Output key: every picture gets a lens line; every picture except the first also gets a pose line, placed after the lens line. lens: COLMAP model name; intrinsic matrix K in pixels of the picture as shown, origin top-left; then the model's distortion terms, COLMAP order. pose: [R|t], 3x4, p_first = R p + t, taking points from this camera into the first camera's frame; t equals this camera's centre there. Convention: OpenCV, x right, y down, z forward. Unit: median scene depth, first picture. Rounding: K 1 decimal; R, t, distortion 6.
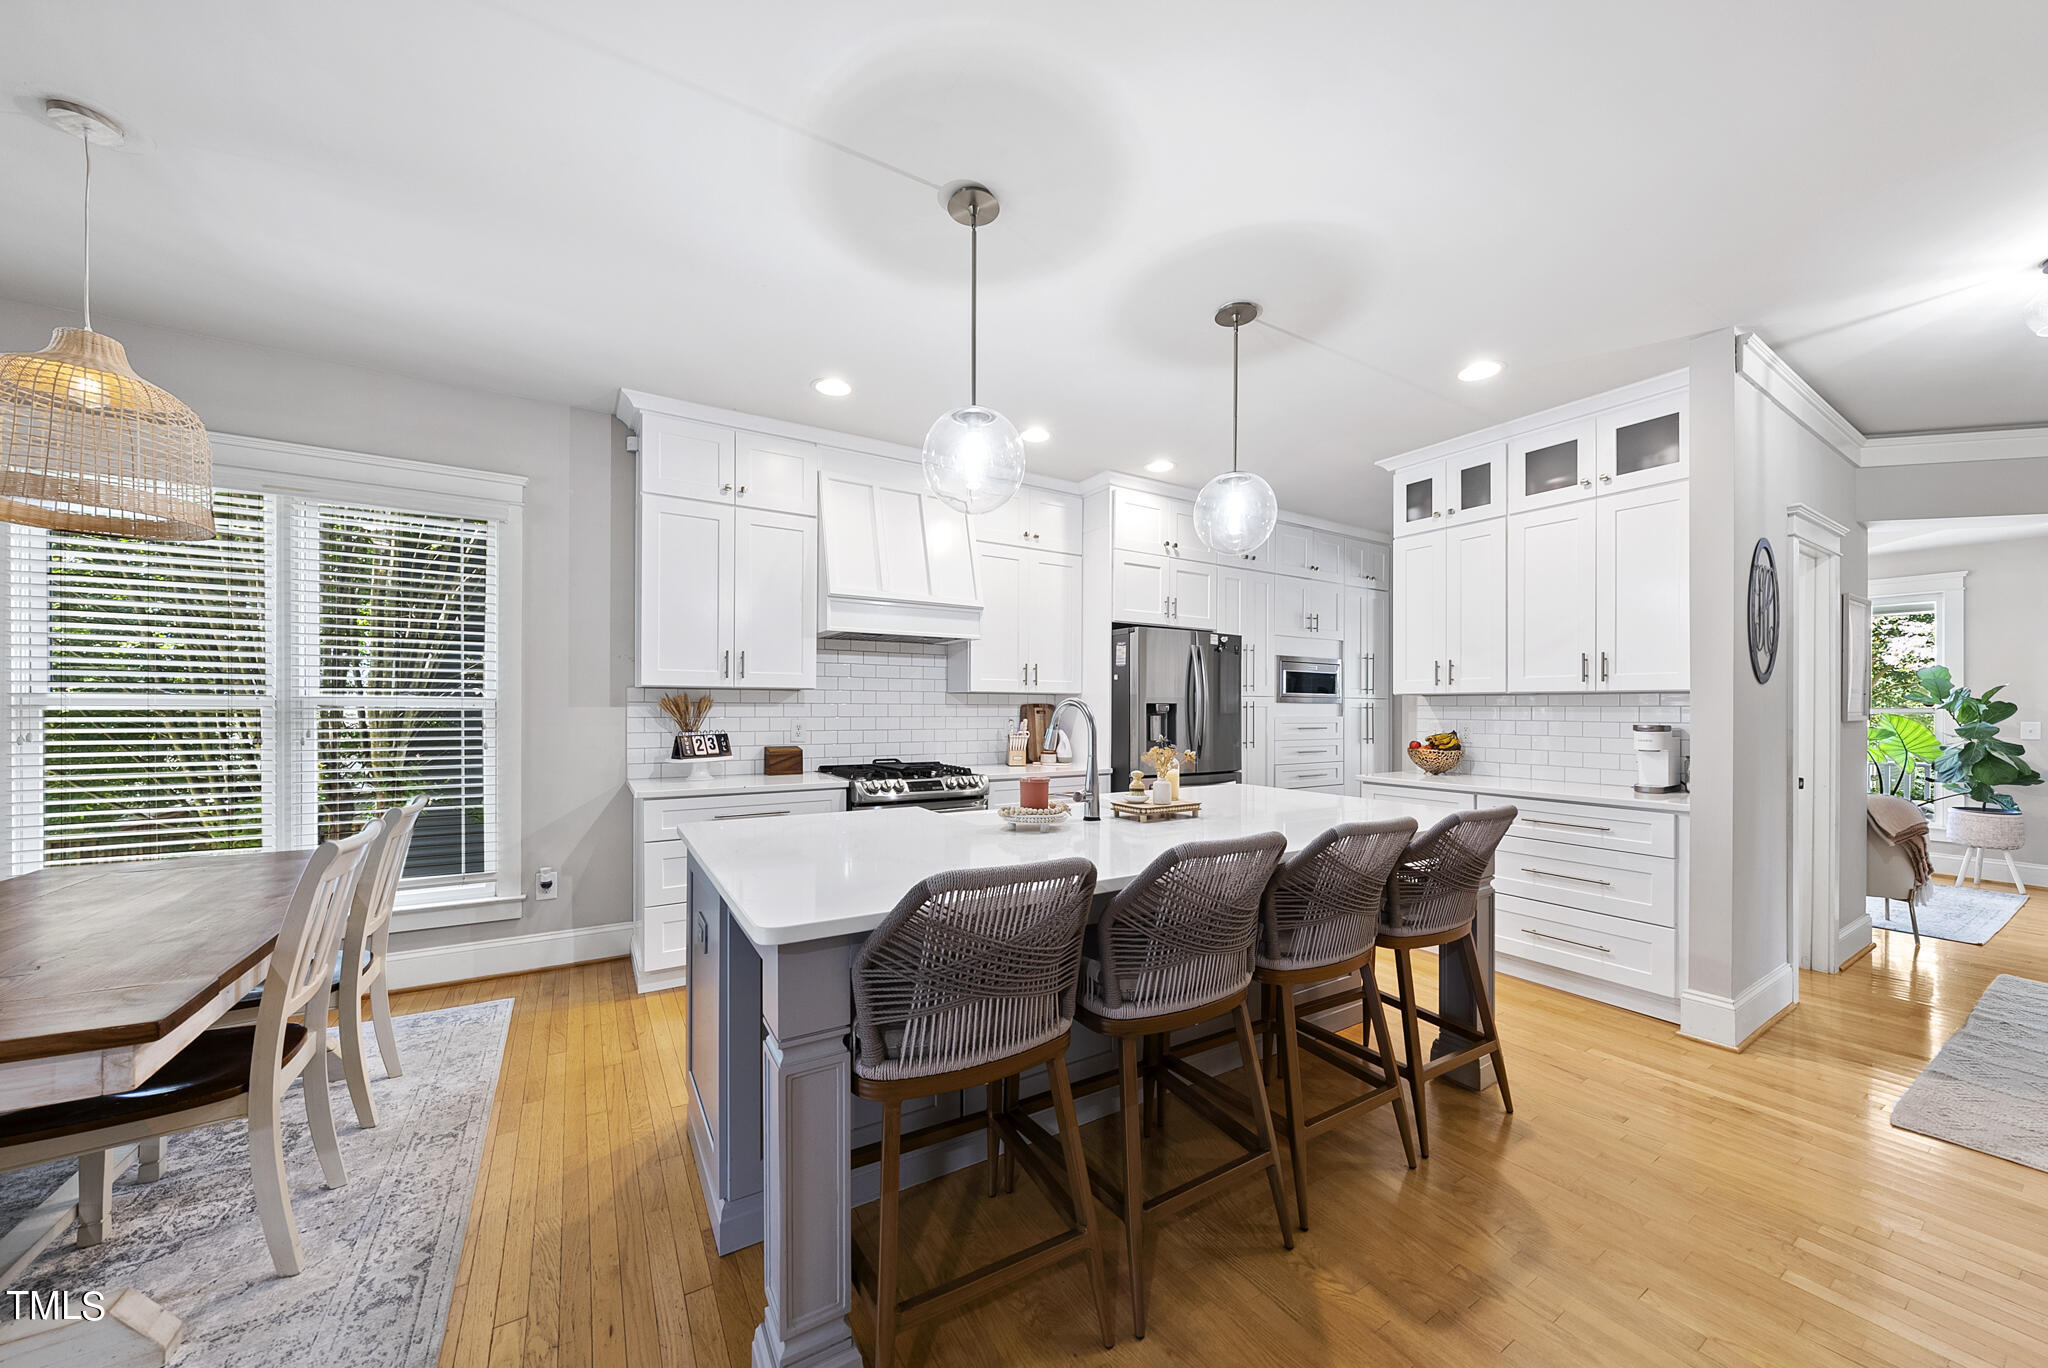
lens RADIAL K [[711.3, 0, 1018.5], [0, 711.3, 712.3], [0, 0, 1]] dist [-0.001062, 0.000544]
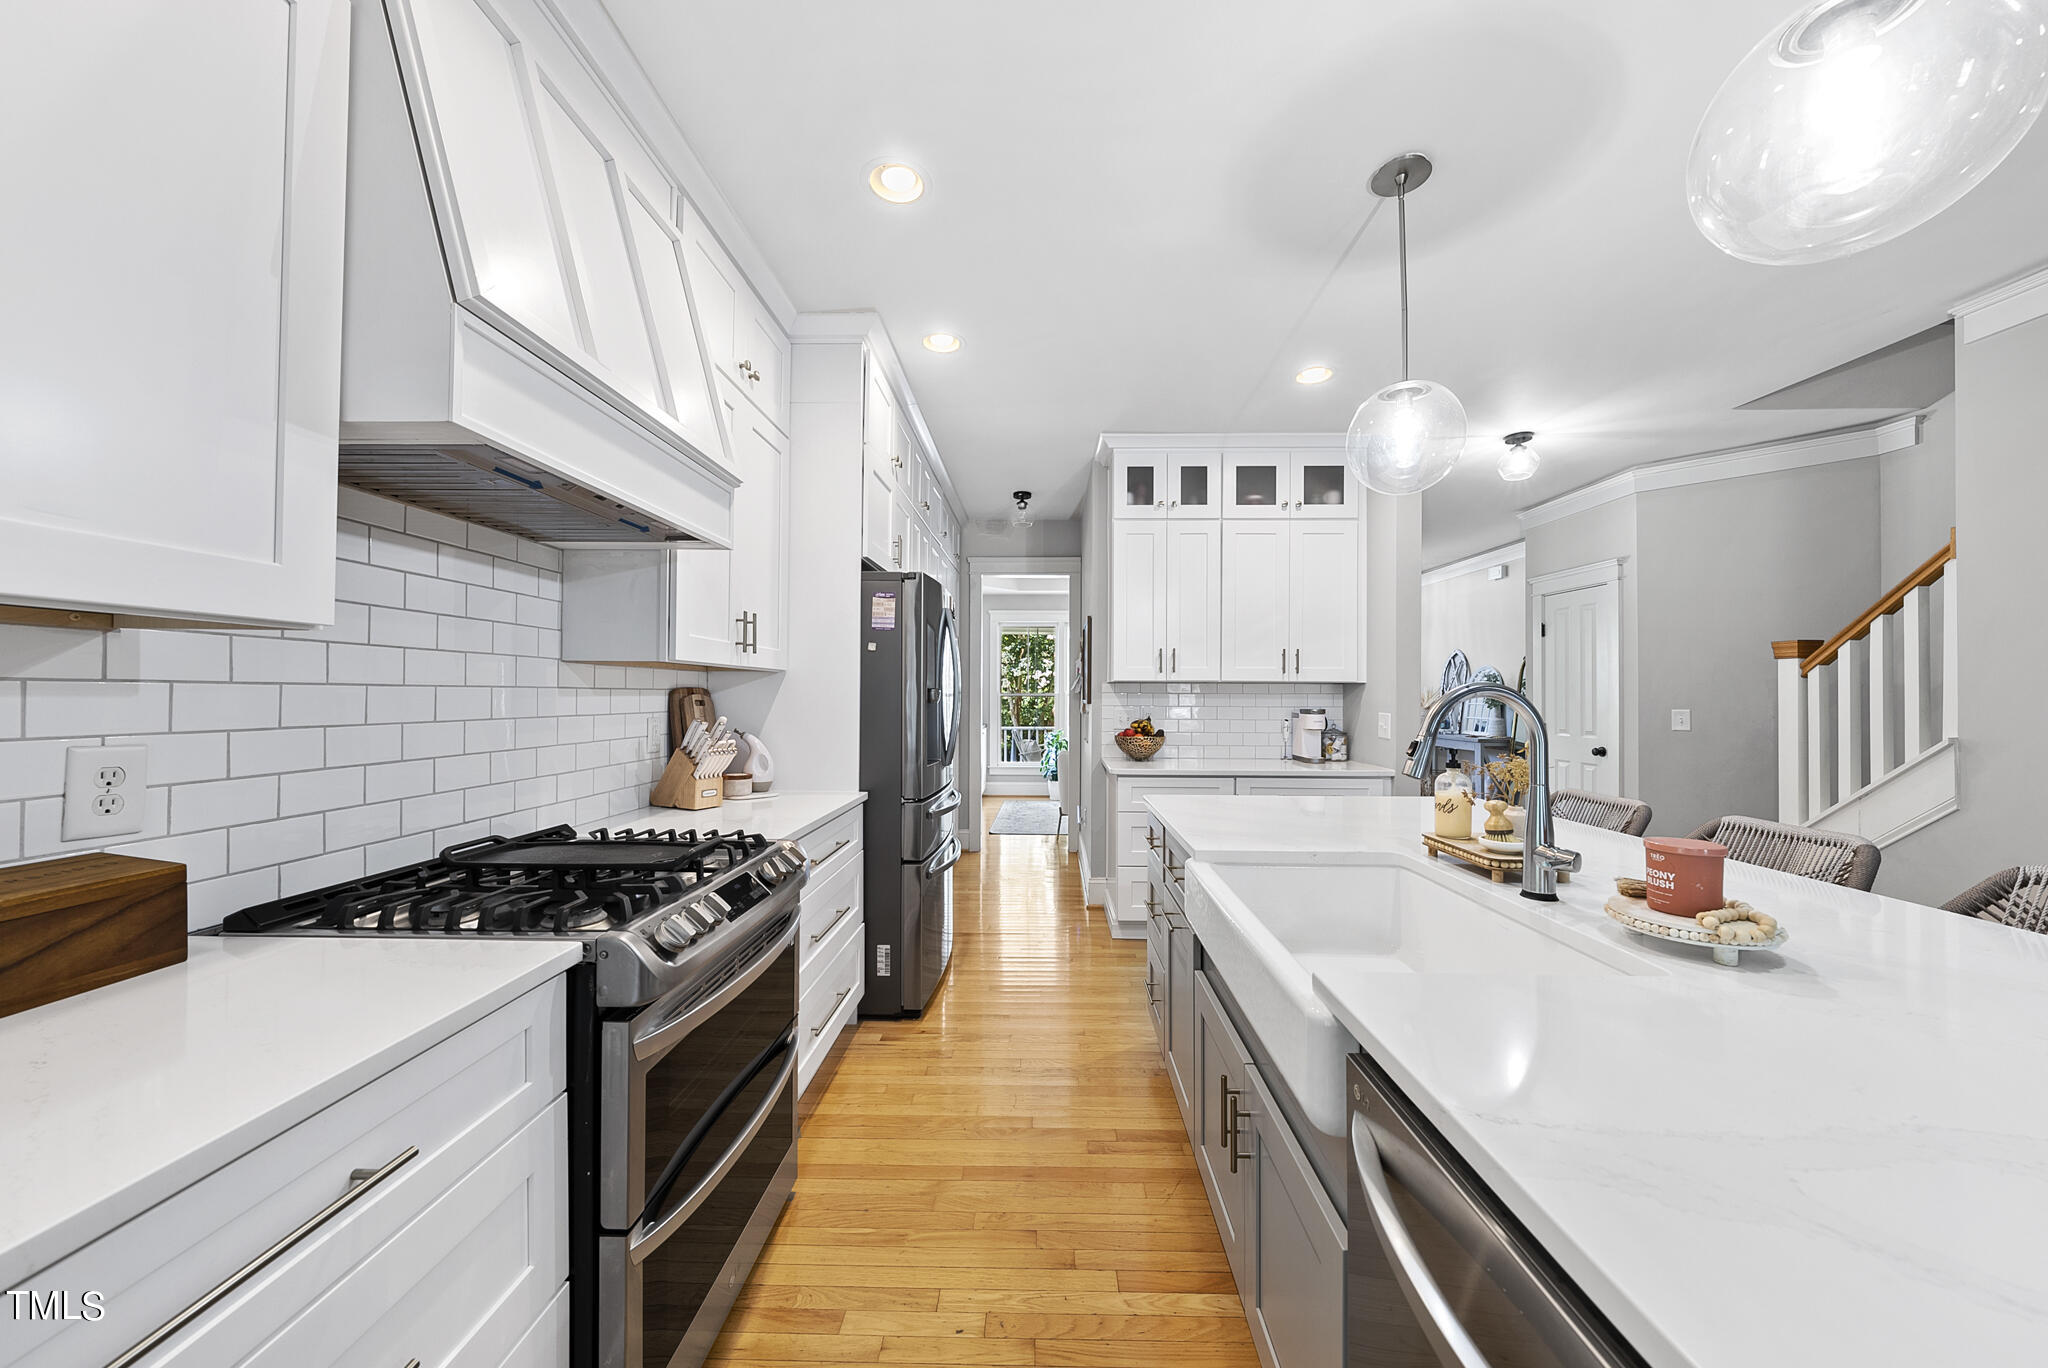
lens RADIAL K [[711.3, 0, 1039.7], [0, 711.3, 682.0], [0, 0, 1]] dist [-0.001062, 0.000544]
pose [[0.536260, 0.013312, 0.843948, -0.345476], [0.003395, 0.999834, -0.017929, -0.006730], [-0.844046, 0.012480, 0.536125, 0.590132]]
